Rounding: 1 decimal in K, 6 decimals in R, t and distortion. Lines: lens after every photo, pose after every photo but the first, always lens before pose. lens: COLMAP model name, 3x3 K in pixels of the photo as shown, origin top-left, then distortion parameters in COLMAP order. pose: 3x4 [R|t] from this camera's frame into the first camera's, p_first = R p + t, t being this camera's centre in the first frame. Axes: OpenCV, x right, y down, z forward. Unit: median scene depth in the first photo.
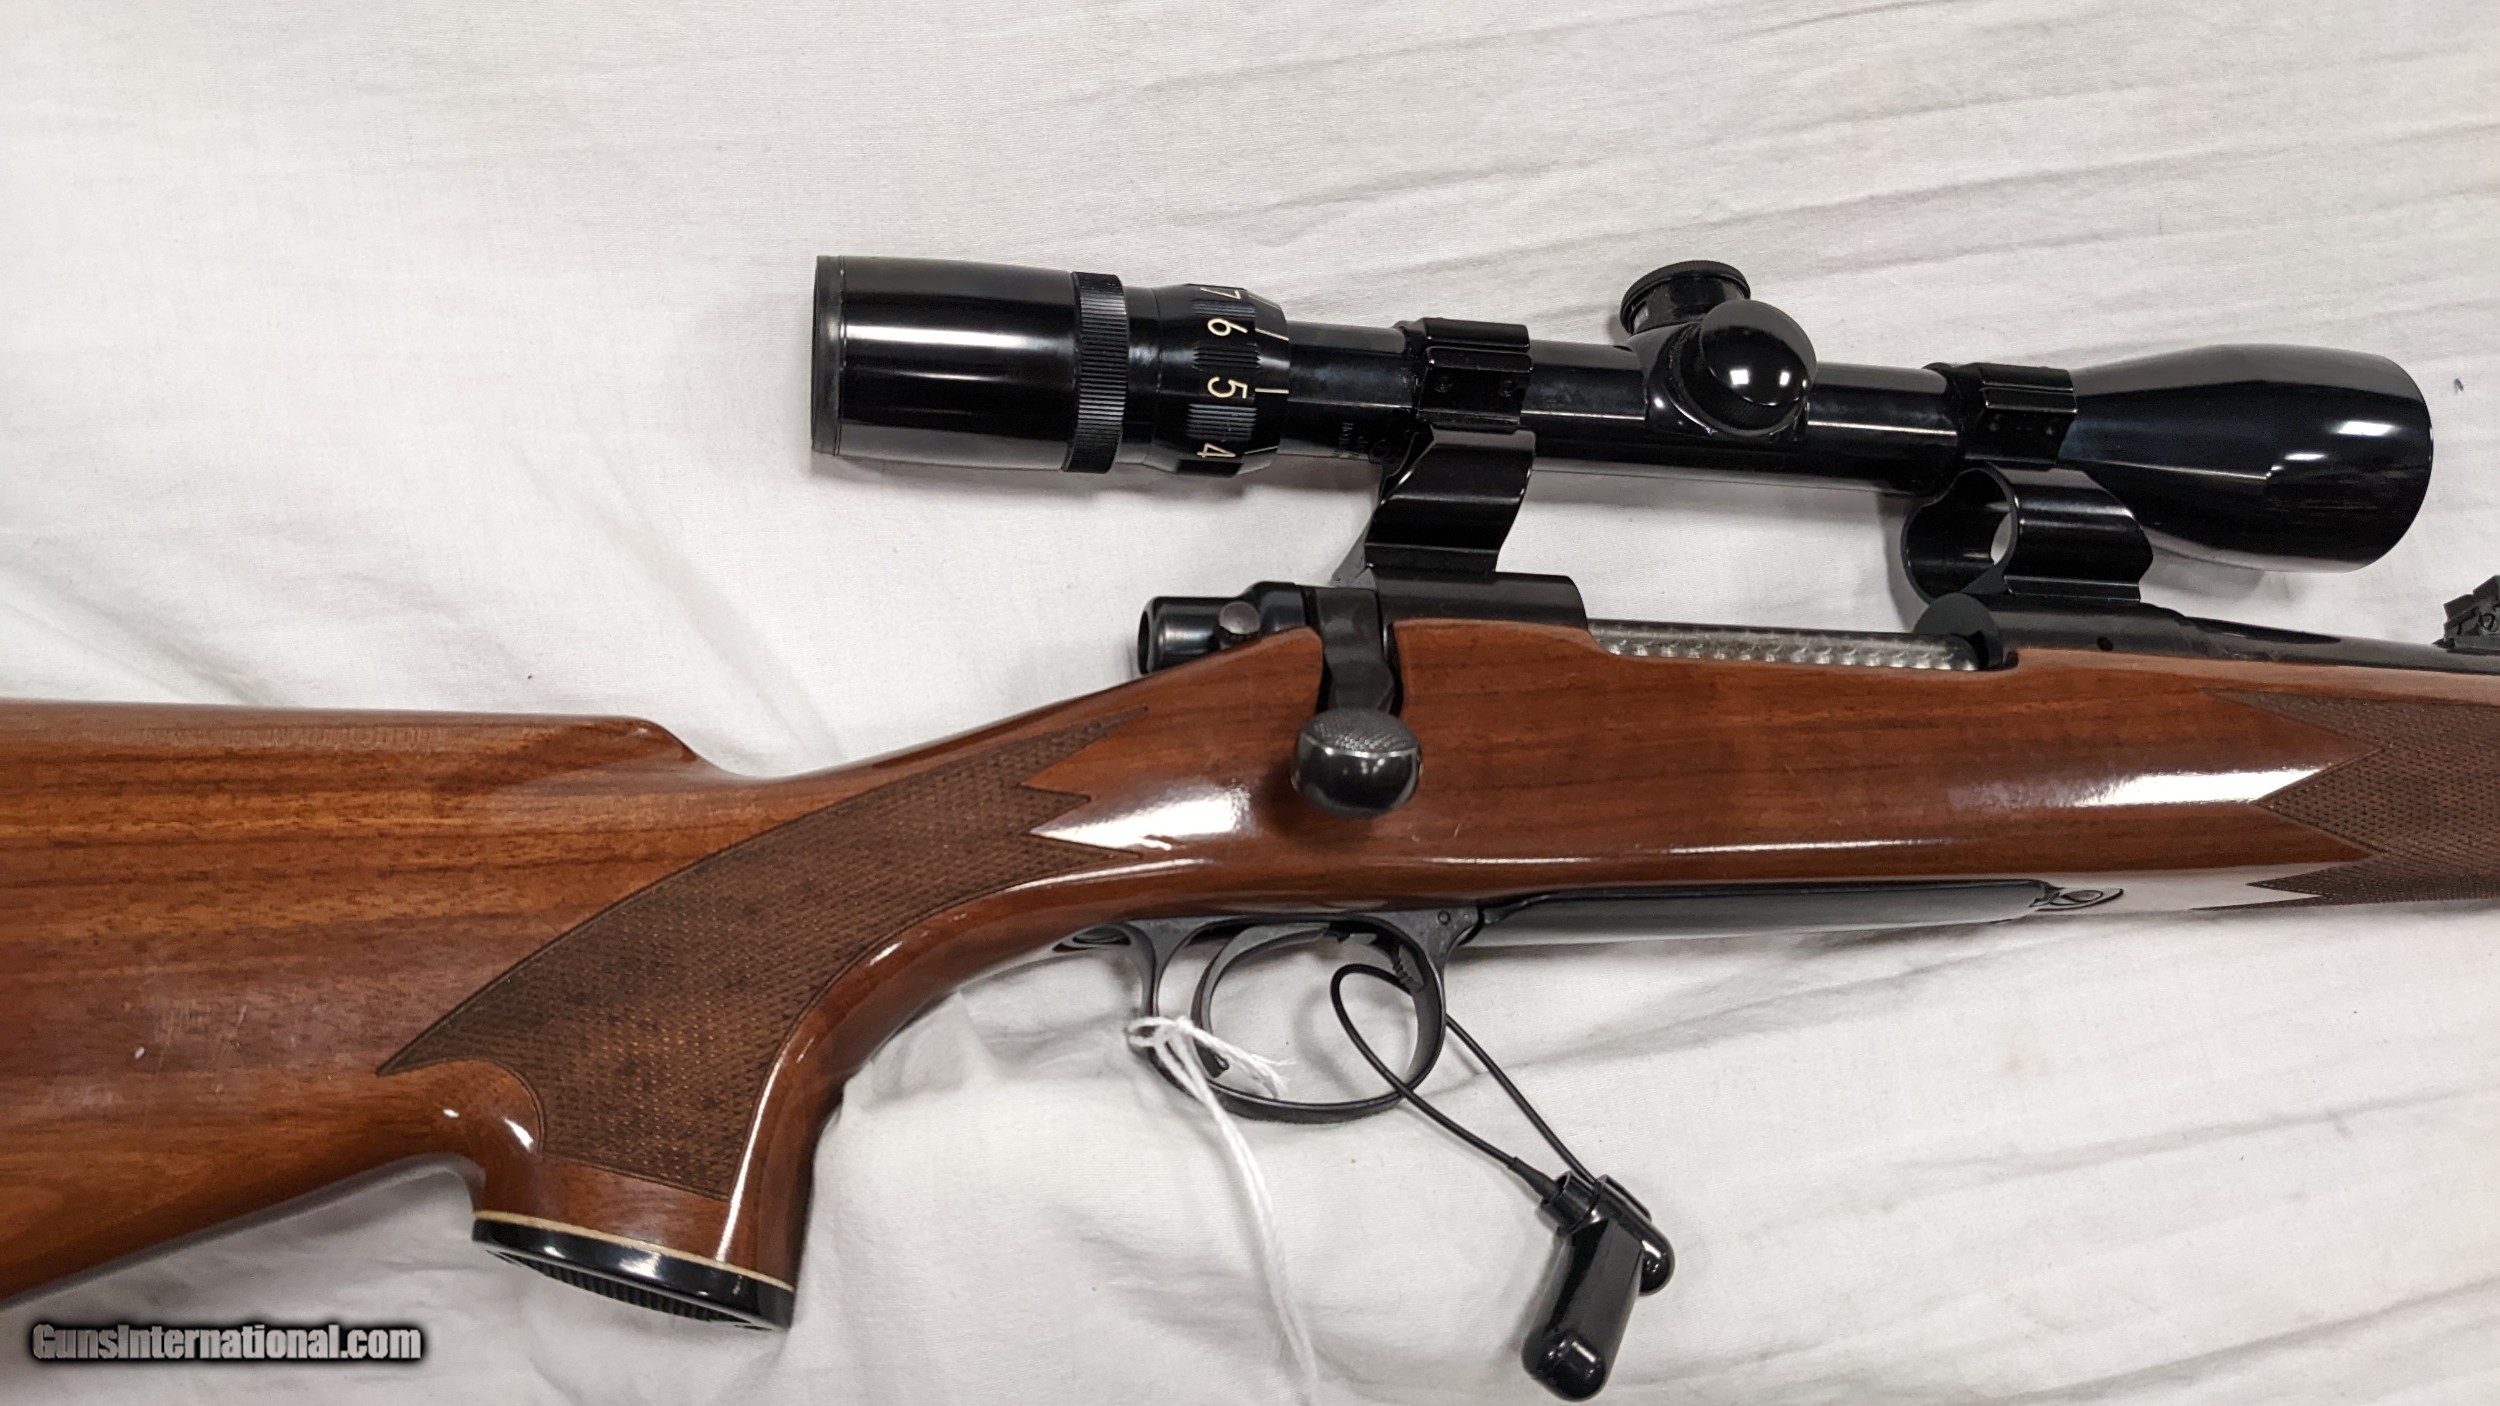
lens RADIAL K [[2053.4, 0, 1199.5], [0, 2053.4, 712.2], [0, 0, 1]] dist [0.051197, -0.108343]
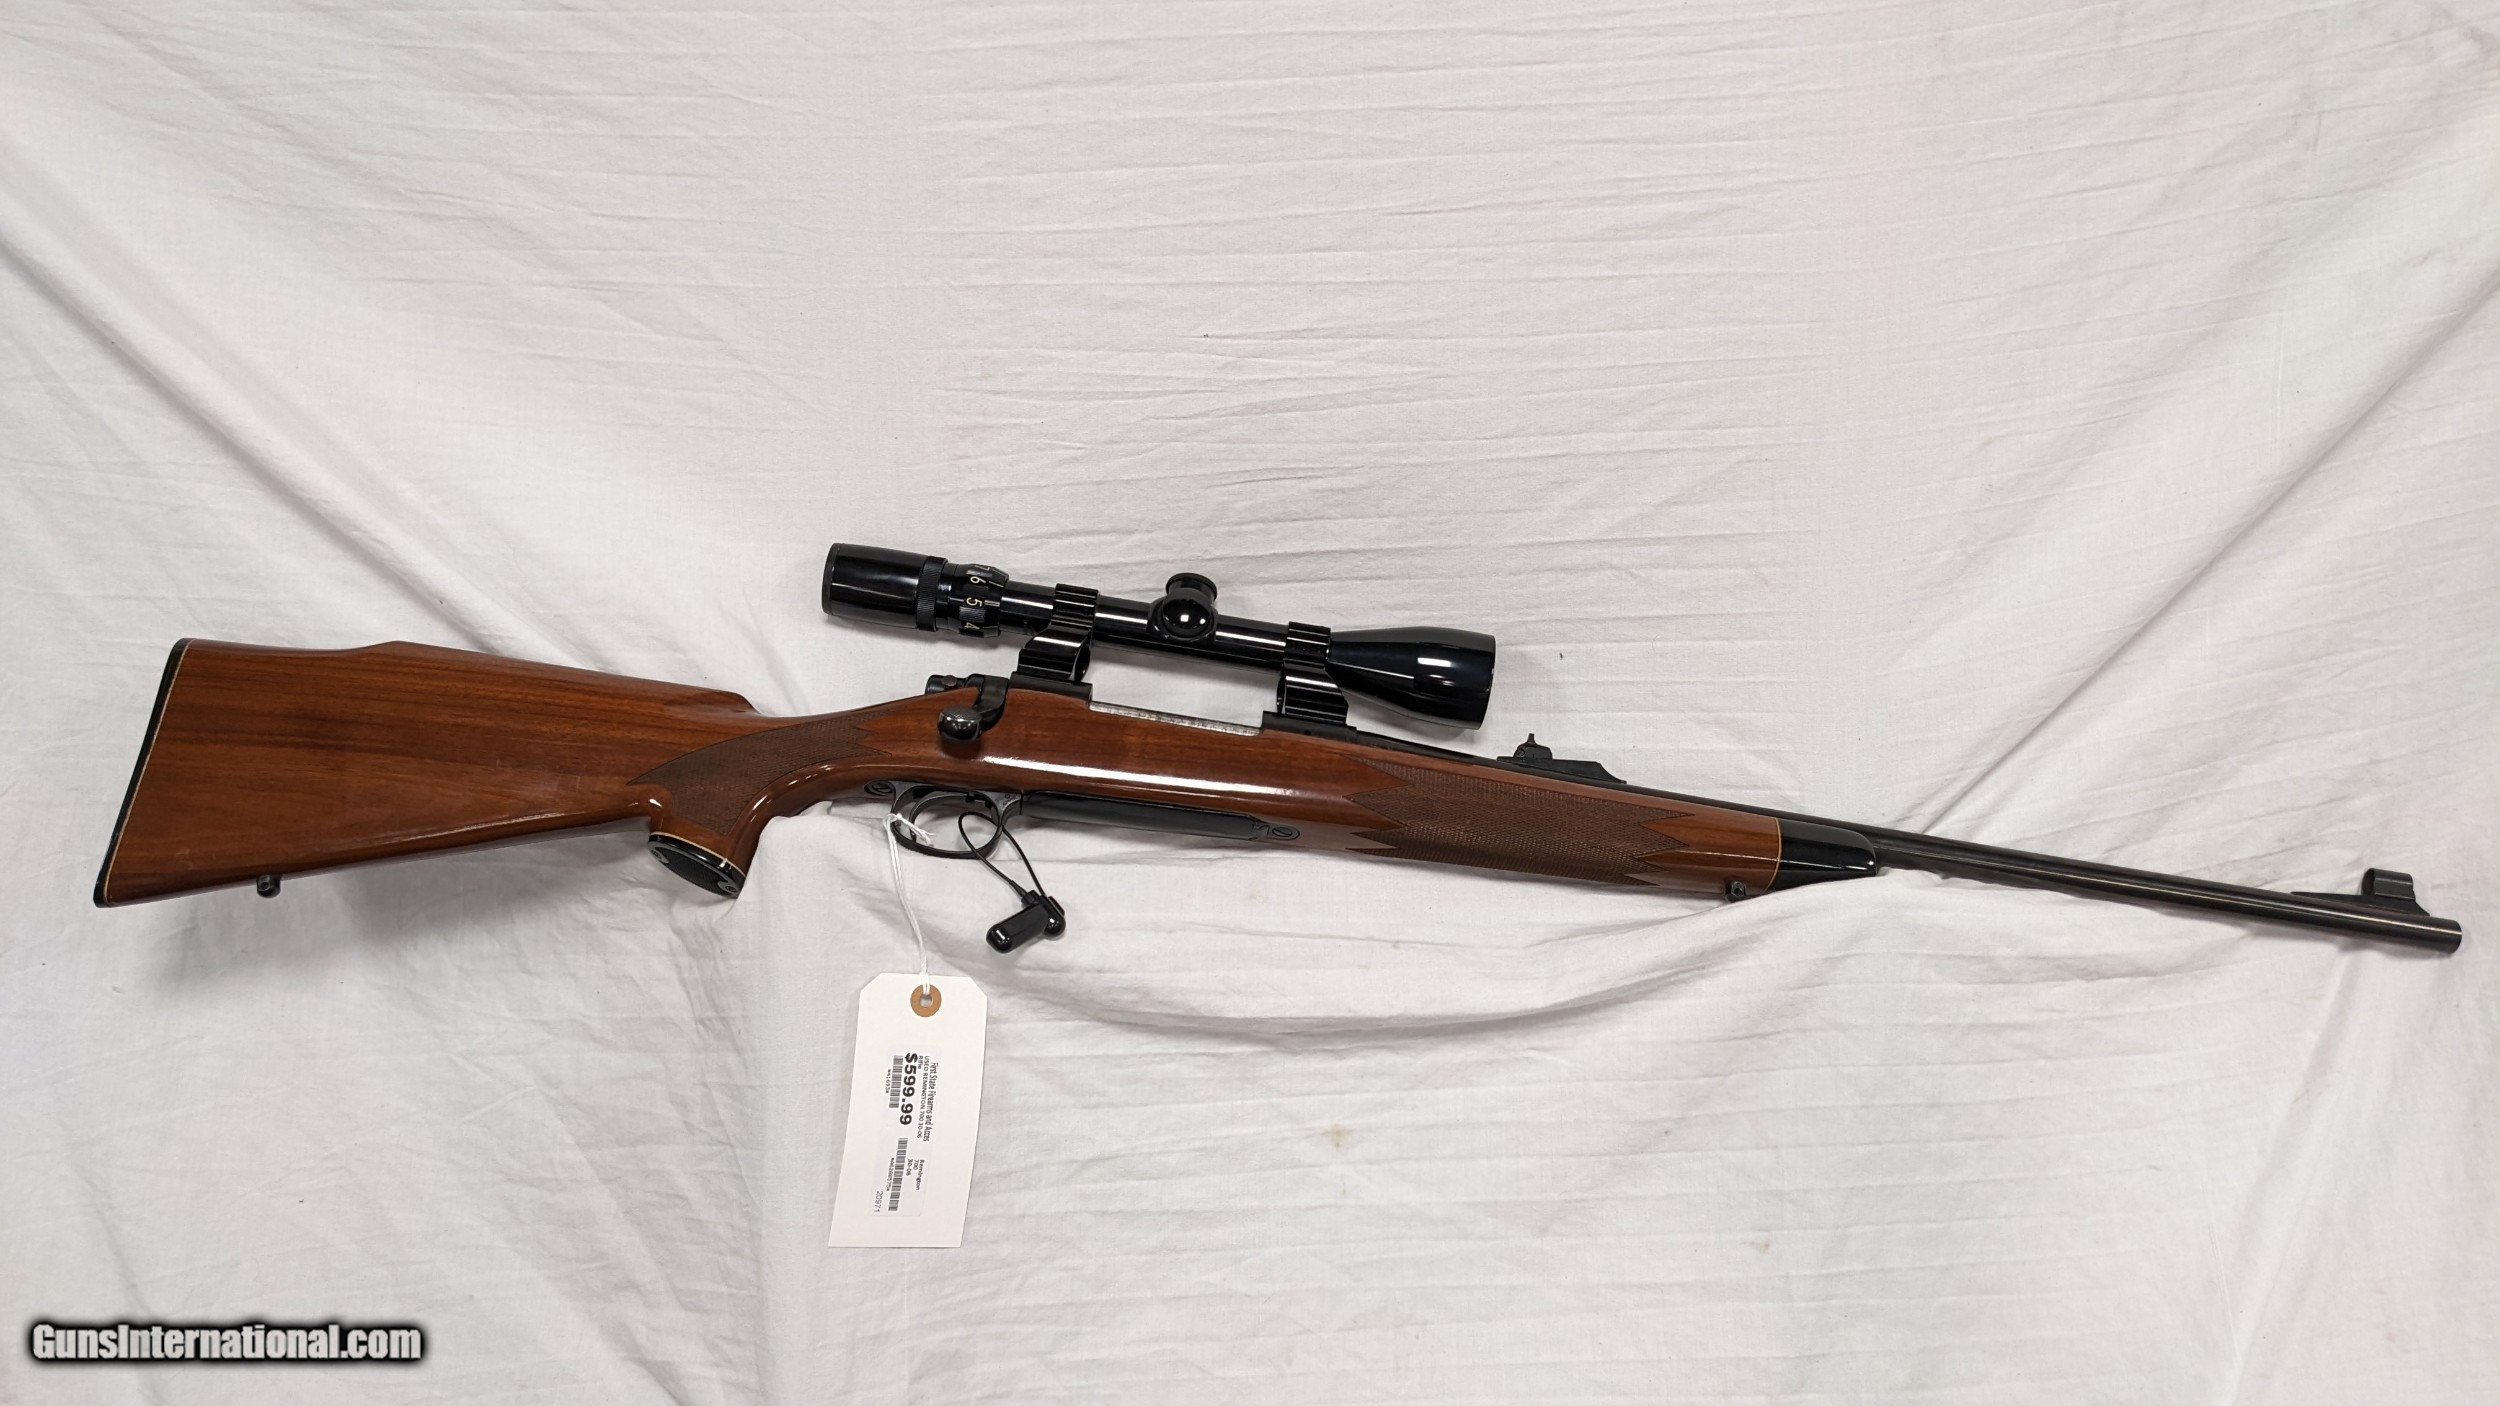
lens RADIAL K [[2030.6, 0, 1224.4], [0, 2030.6, 699.2], [0, 0, 1]] dist [0.073572, -0.137604]
pose [[0.975168, 0.087998, -0.203232, 0.803318], [-0.119730, 0.981482, -0.149527, 0.293762], [0.186310, 0.170147, 0.967646, -1.344235]]
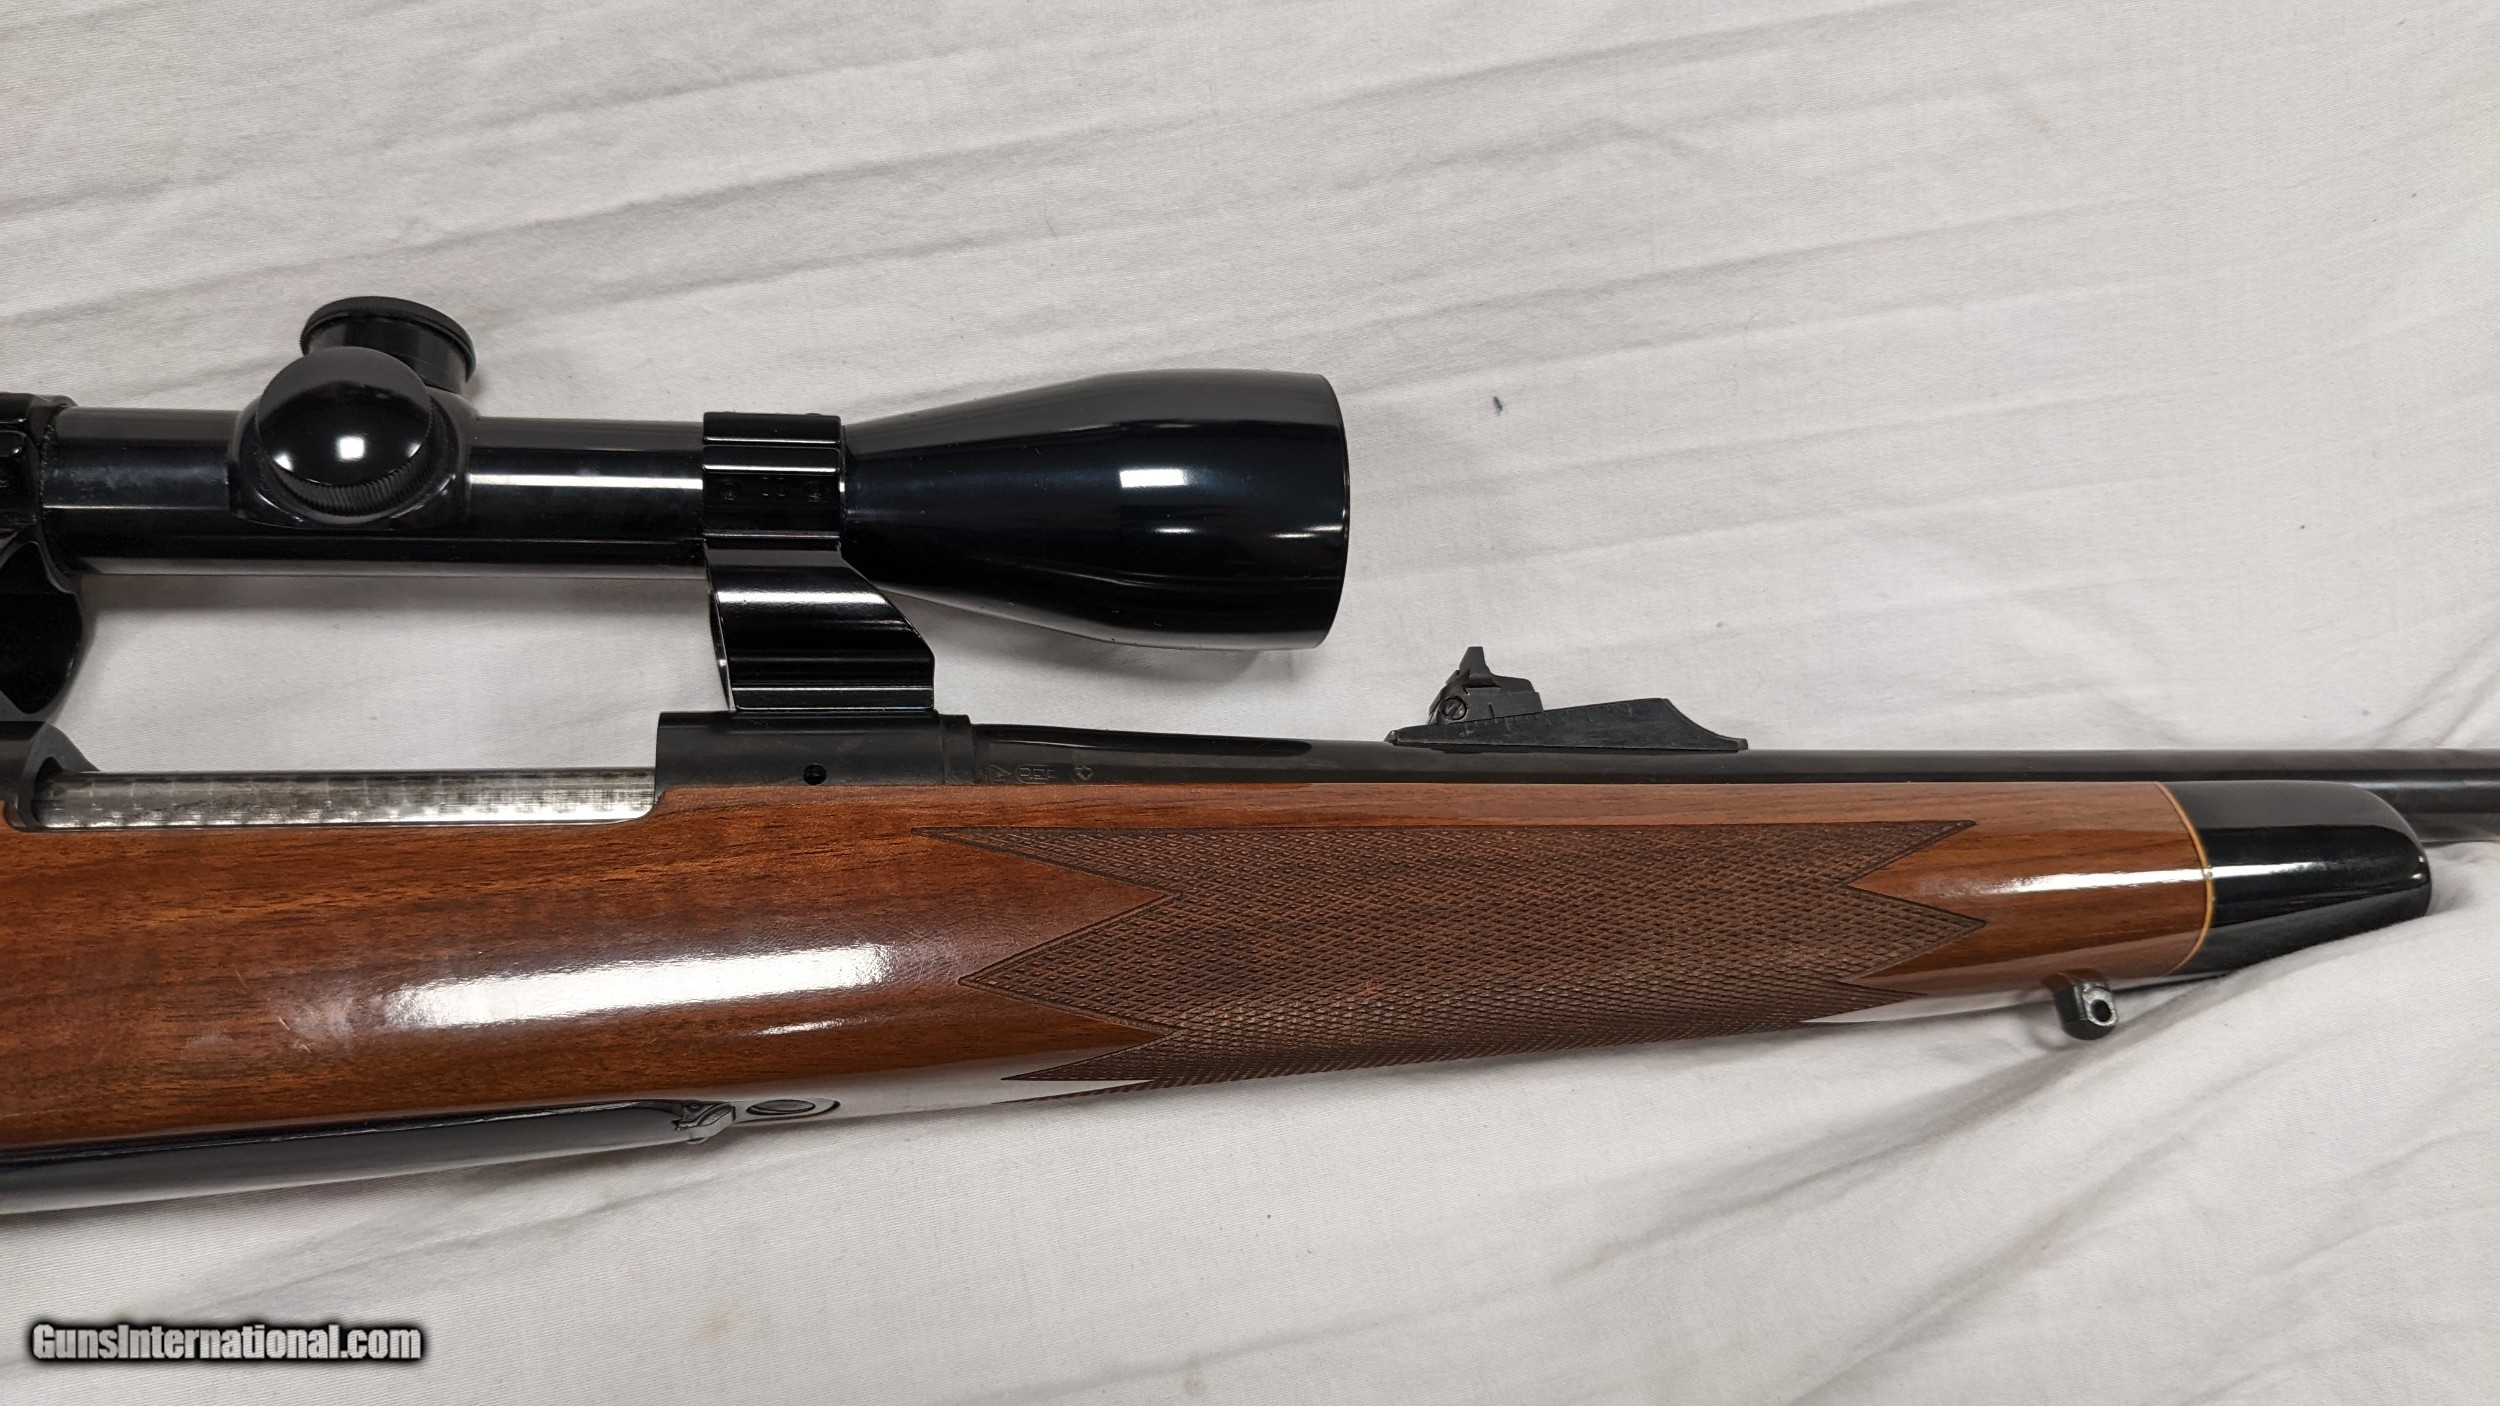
lens RADIAL K [[2080.0, 0, 1270.9], [0, 2080.0, 726.7], [0, 0, 1]] dist [0.037290, -0.106894]
pose [[0.998996, -0.044568, 0.004548, 0.582948], [0.044578, 0.999003, -0.002253, -0.040030], [-0.004443, 0.002453, 0.999987, 0.214203]]
